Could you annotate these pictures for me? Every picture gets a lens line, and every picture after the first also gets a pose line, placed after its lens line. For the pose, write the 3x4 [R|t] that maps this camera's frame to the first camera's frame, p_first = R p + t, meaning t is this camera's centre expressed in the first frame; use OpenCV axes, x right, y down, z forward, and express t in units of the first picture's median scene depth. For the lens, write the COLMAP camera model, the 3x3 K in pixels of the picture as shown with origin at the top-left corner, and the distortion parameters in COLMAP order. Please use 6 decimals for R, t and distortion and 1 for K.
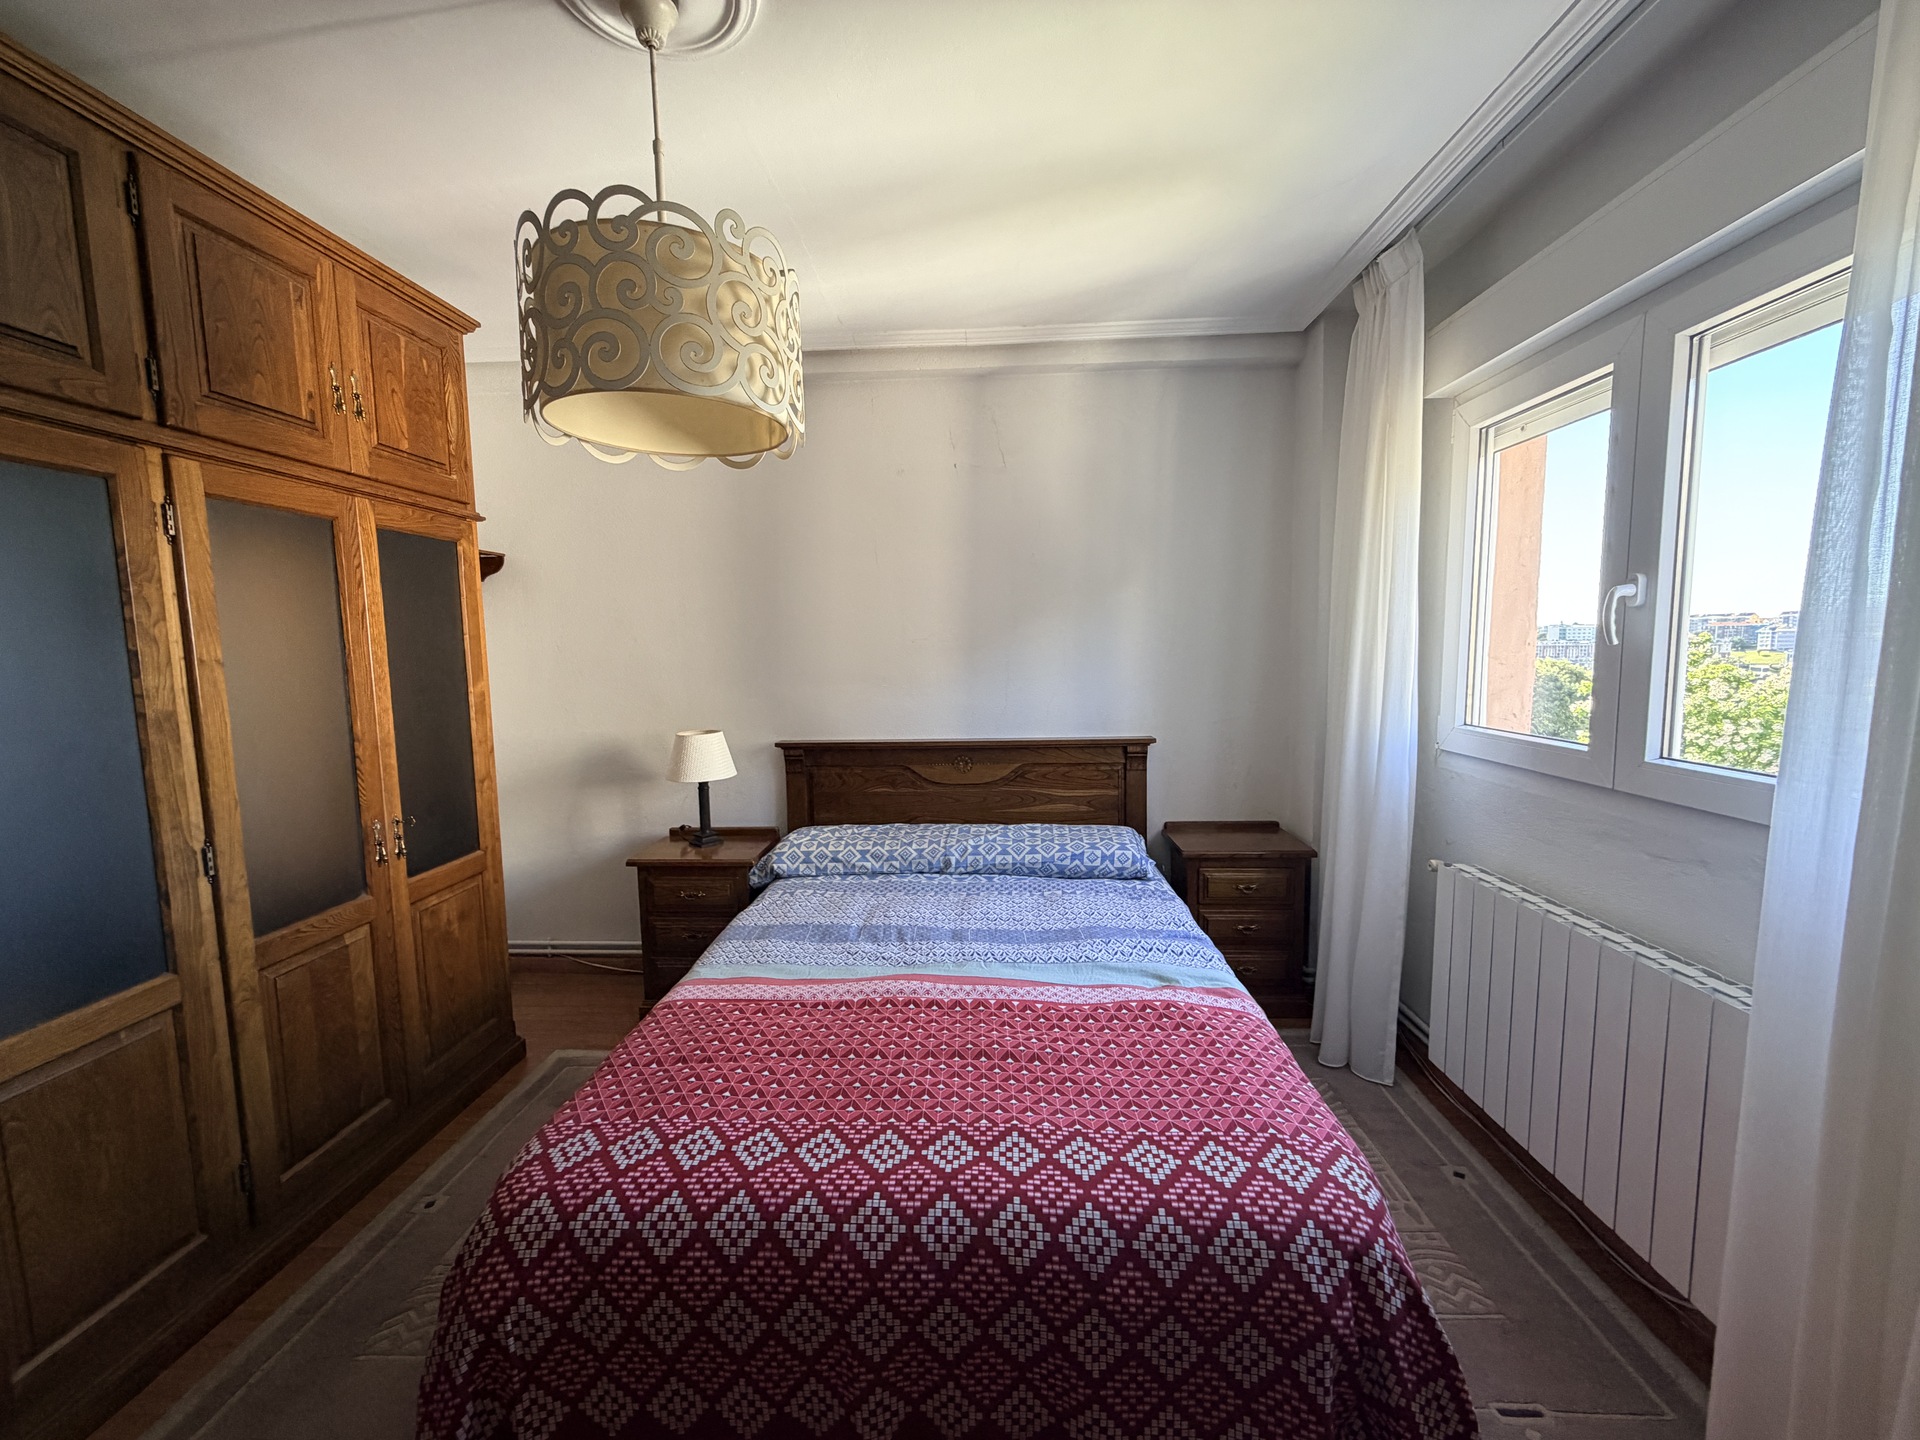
lens RADIAL K [[765.8, 0, 953.4], [0, 765.8, 721.0], [0, 0, 1]] dist [-0.009178, 0.002300]
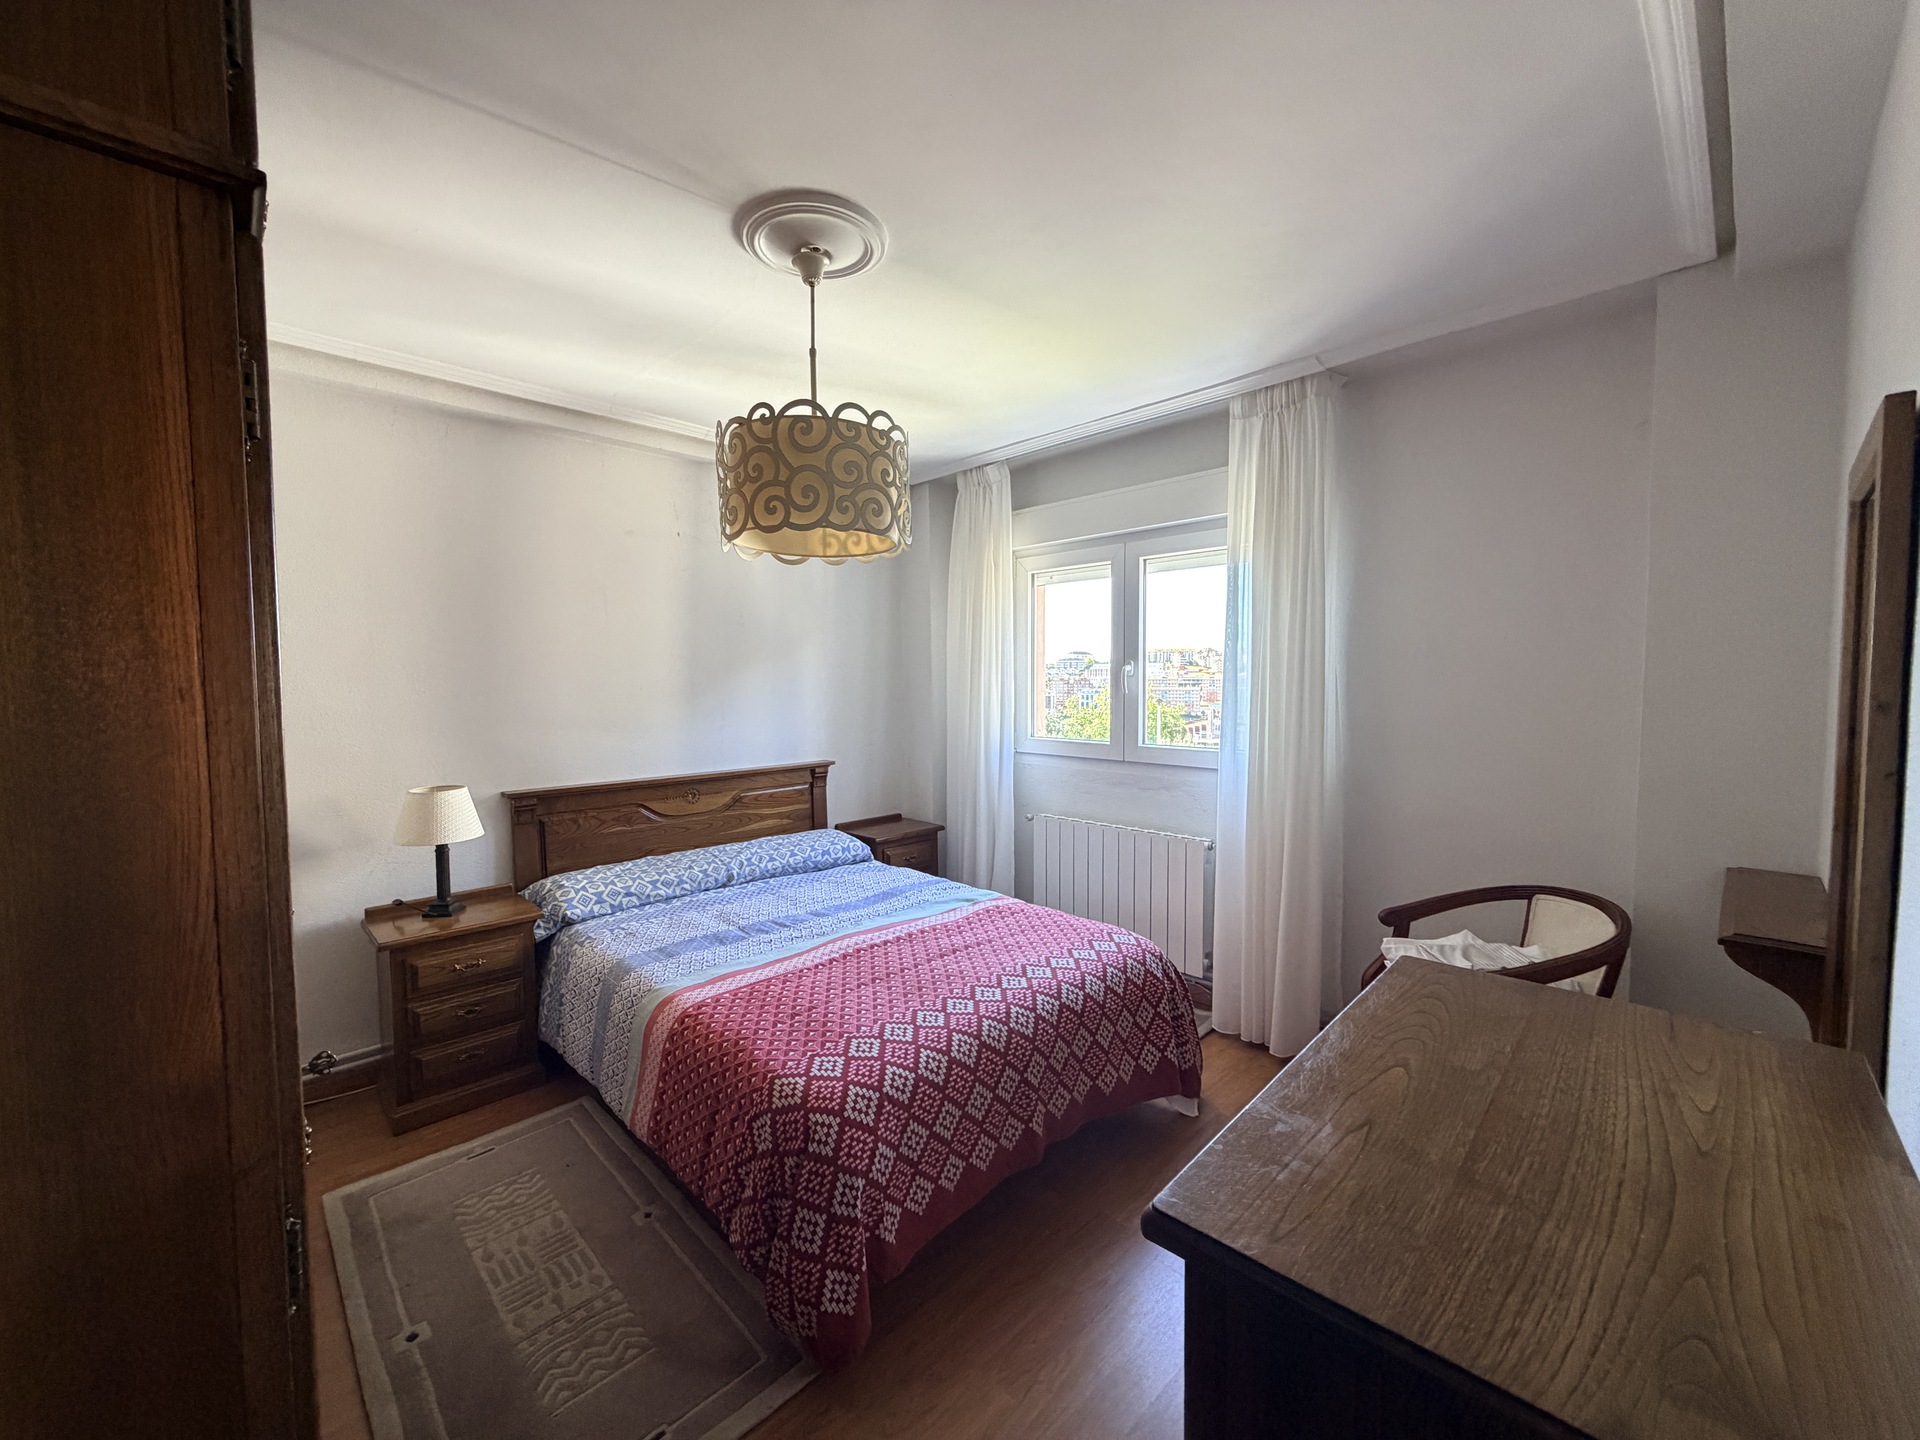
lens RADIAL K [[765.8, 0, 958.6], [0, 765.8, 719.5], [0, 0, 1]] dist [-0.009178, 0.002300]
pose [[0.673508, -0.029042, 0.738610, -0.766588], [0.067689, 0.997453, -0.022503, -0.005917], [-0.736075, 0.065151, 0.673758, -0.076697]]
